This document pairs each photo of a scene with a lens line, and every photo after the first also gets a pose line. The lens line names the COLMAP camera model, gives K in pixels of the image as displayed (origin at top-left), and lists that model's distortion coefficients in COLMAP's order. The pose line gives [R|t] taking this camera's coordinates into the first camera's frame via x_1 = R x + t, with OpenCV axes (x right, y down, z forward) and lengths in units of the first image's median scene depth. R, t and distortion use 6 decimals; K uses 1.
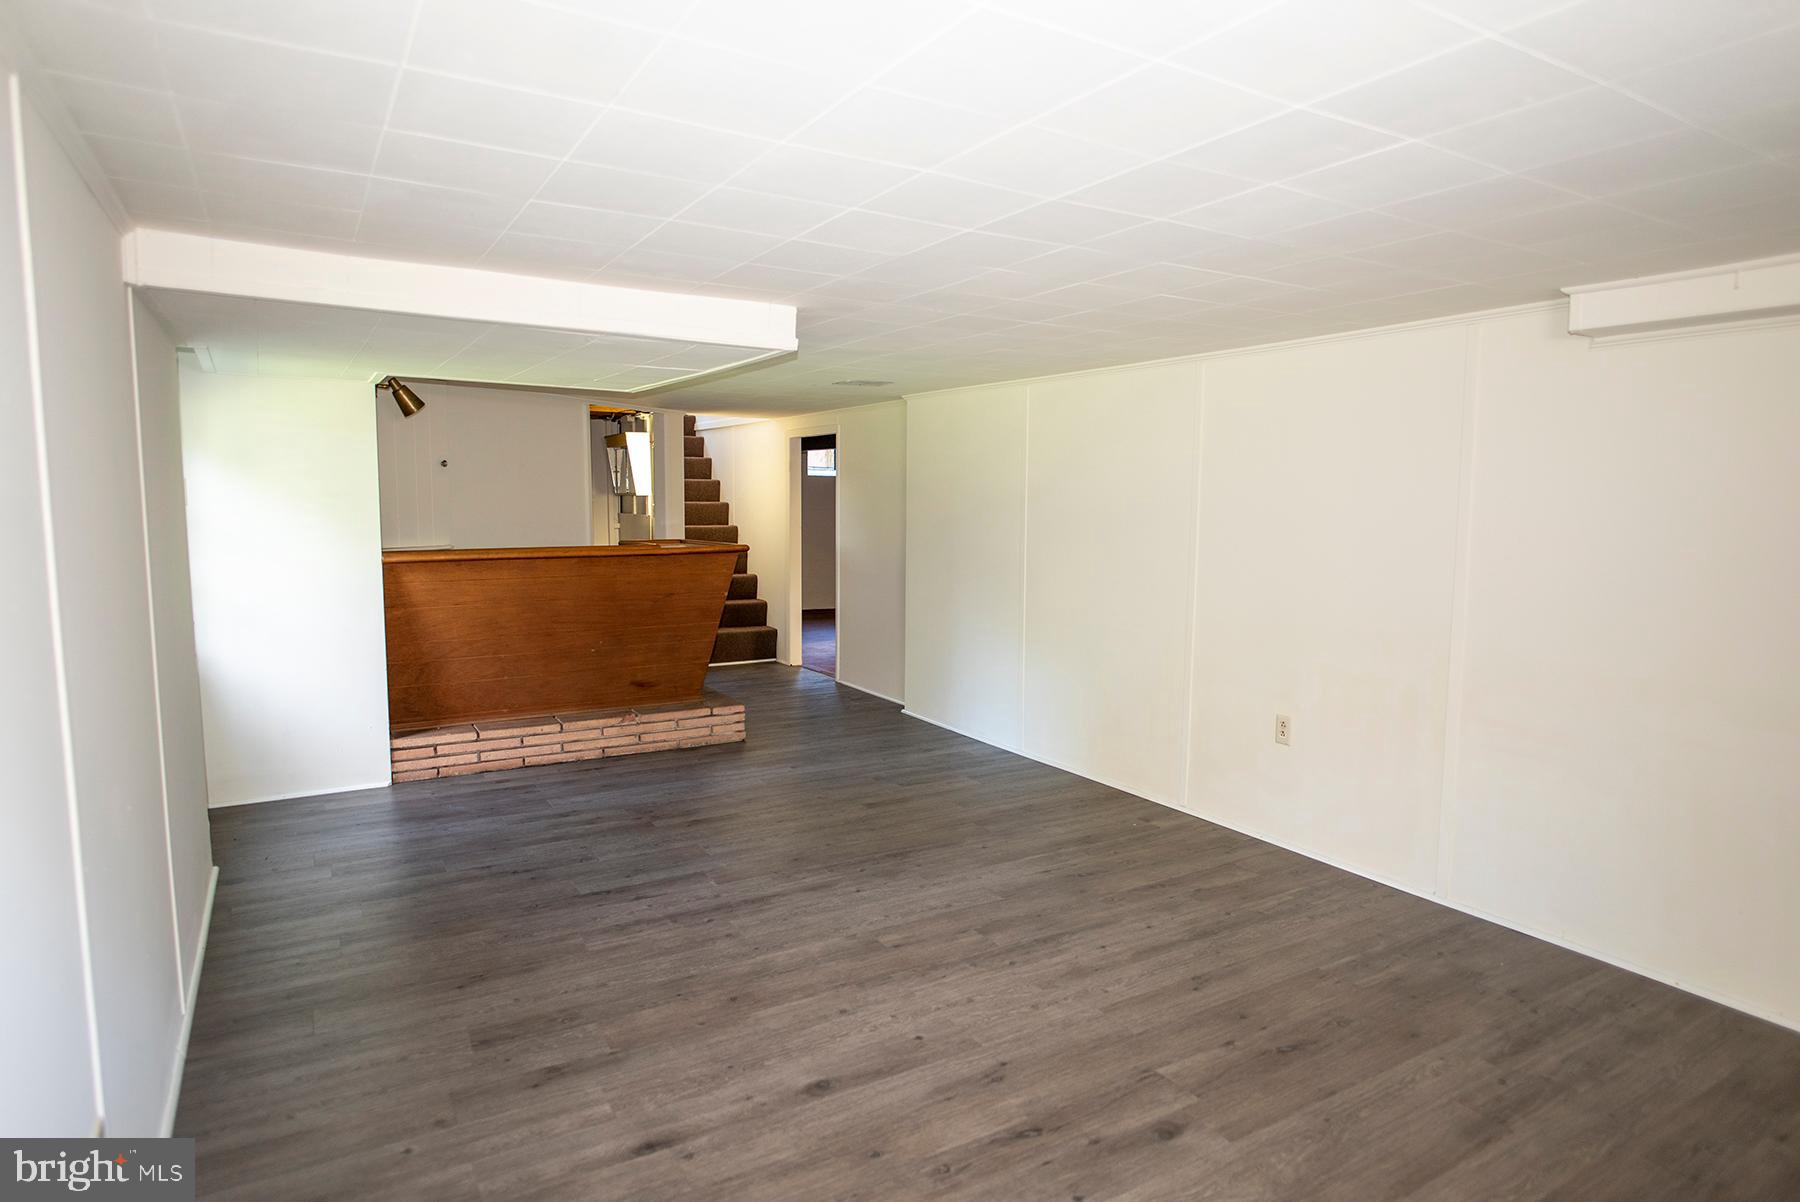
lens RADIAL K [[1040.9, 0, 900.0], [0, 1040.9, 601.0], [0, 0, 1]] dist [-0.023343, 0.000802]
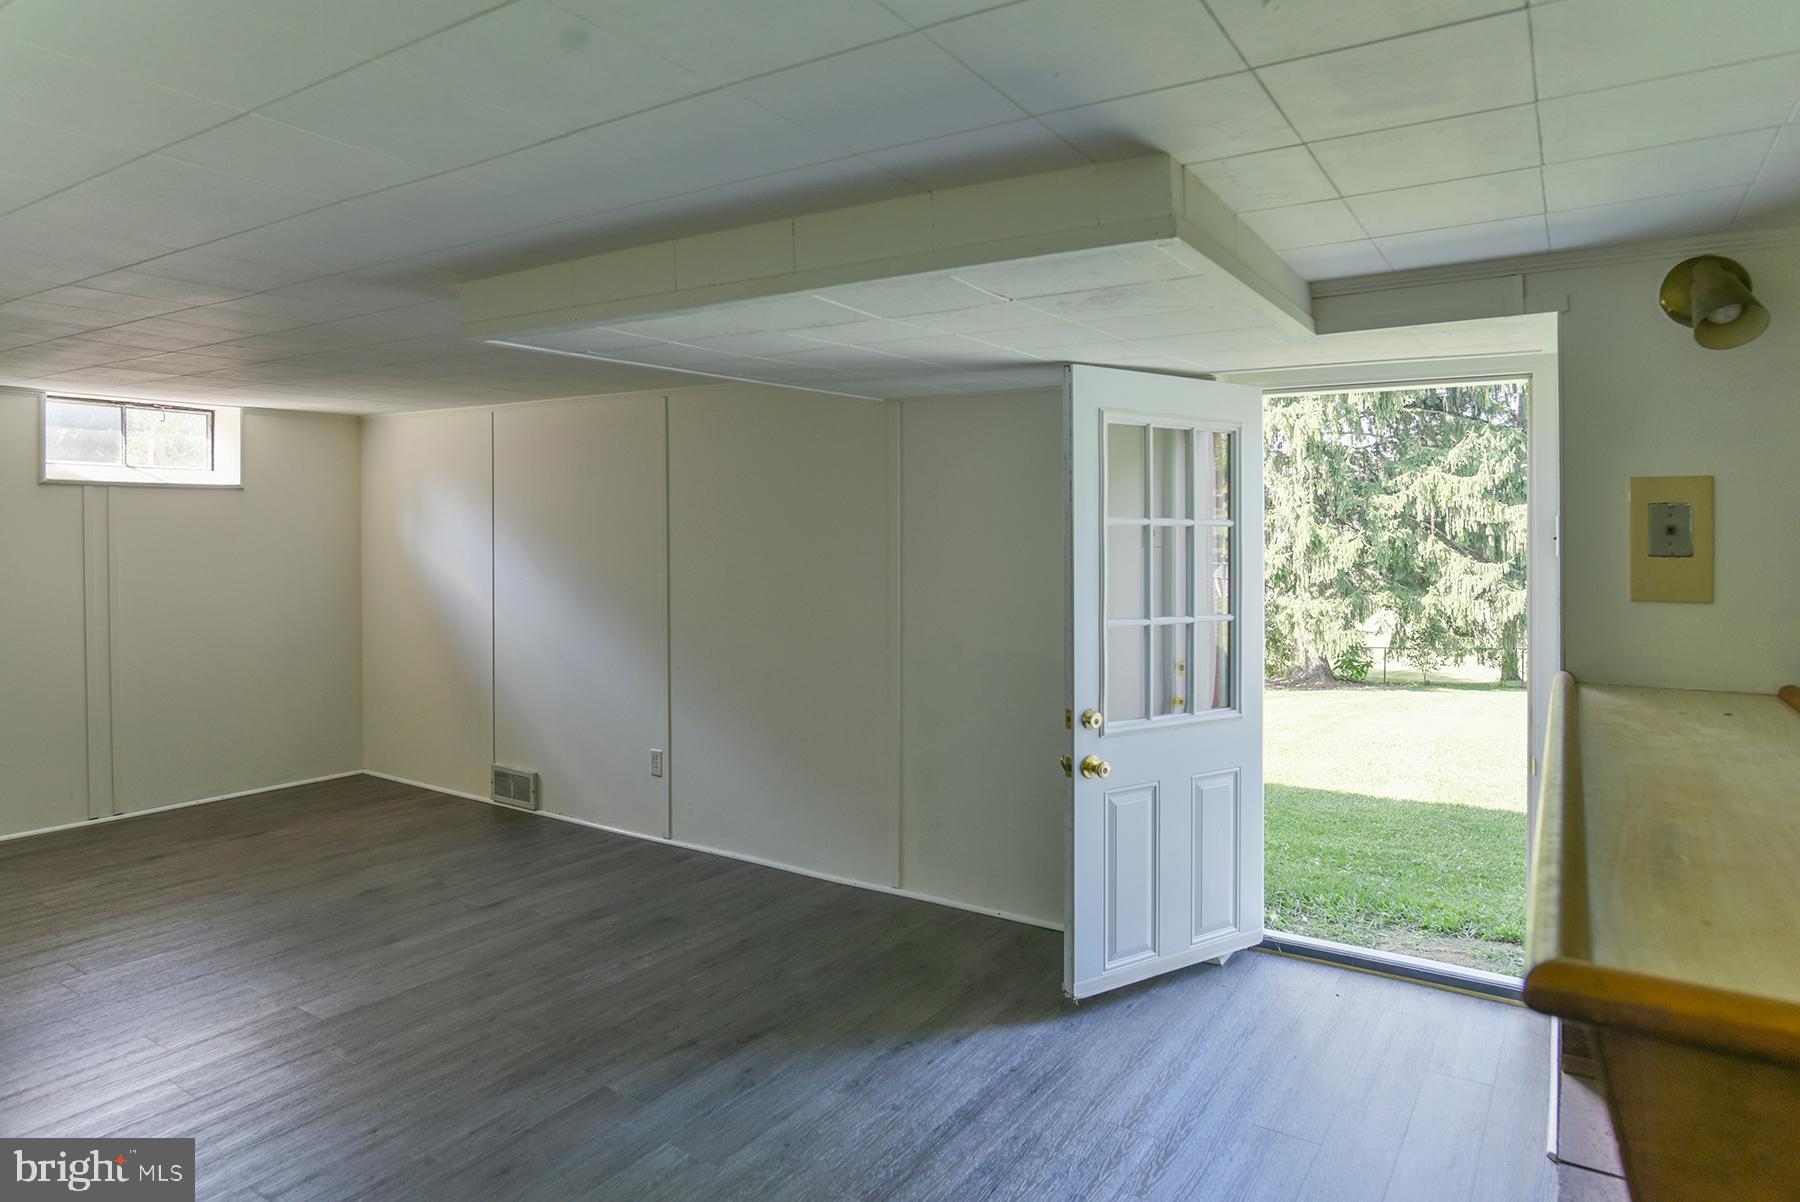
lens RADIAL K [[1055.8, 0, 901.3], [0, 1055.8, 559.4], [0, 0, 1]] dist [-0.029483, 0.000672]
pose [[-0.892734, 0.004237, -0.450563, -0.026565], [-0.053767, 0.991809, 0.115861, -0.128682], [0.447364, 0.127659, -0.885194, 1.251254]]
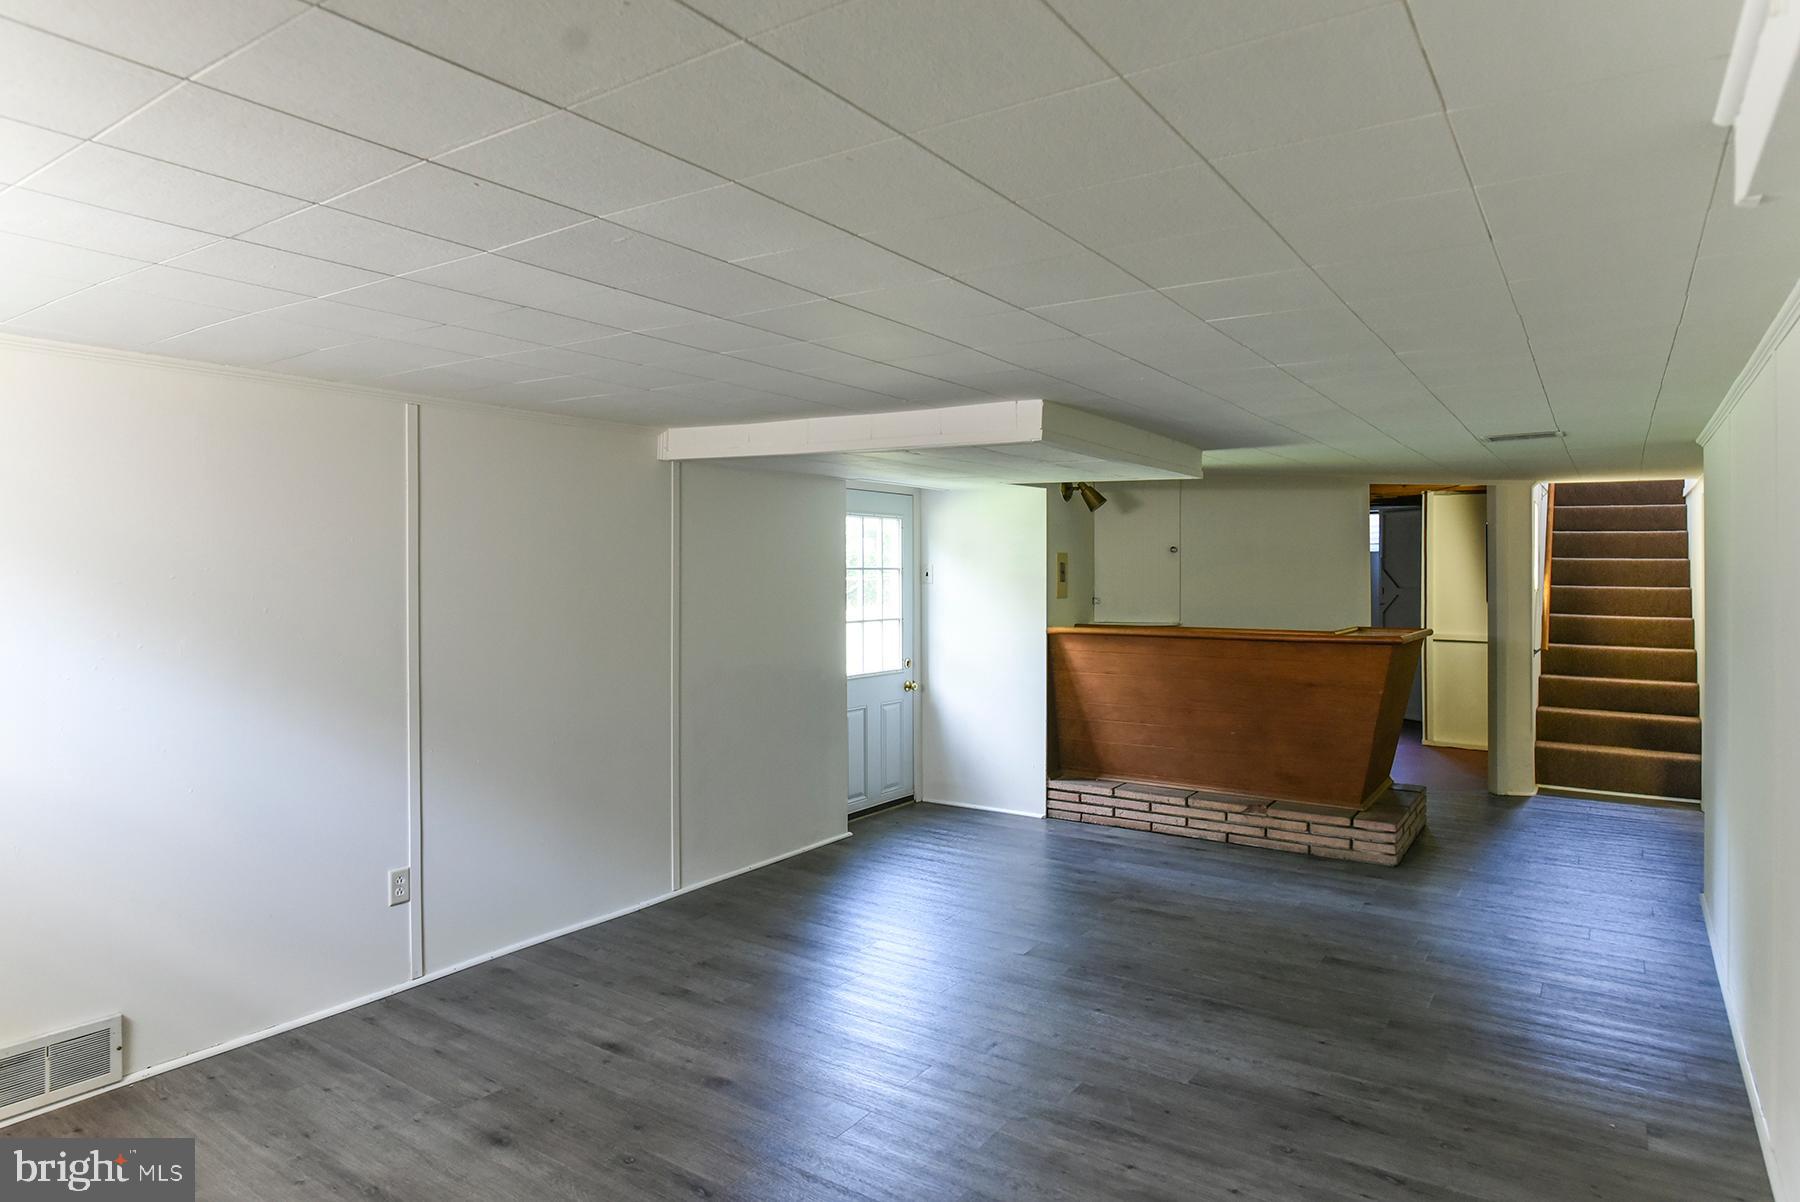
lens RADIAL K [[1046.9, 0, 907.5], [0, 1046.9, 571.3], [0, 0, 1]] dist [-0.014703, -0.000097]
pose [[0.422528, -0.006622, -0.906326, 0.538238], [-0.089573, 0.994773, -0.049027, -0.032685], [0.901913, 0.101898, 0.419726, 0.317477]]
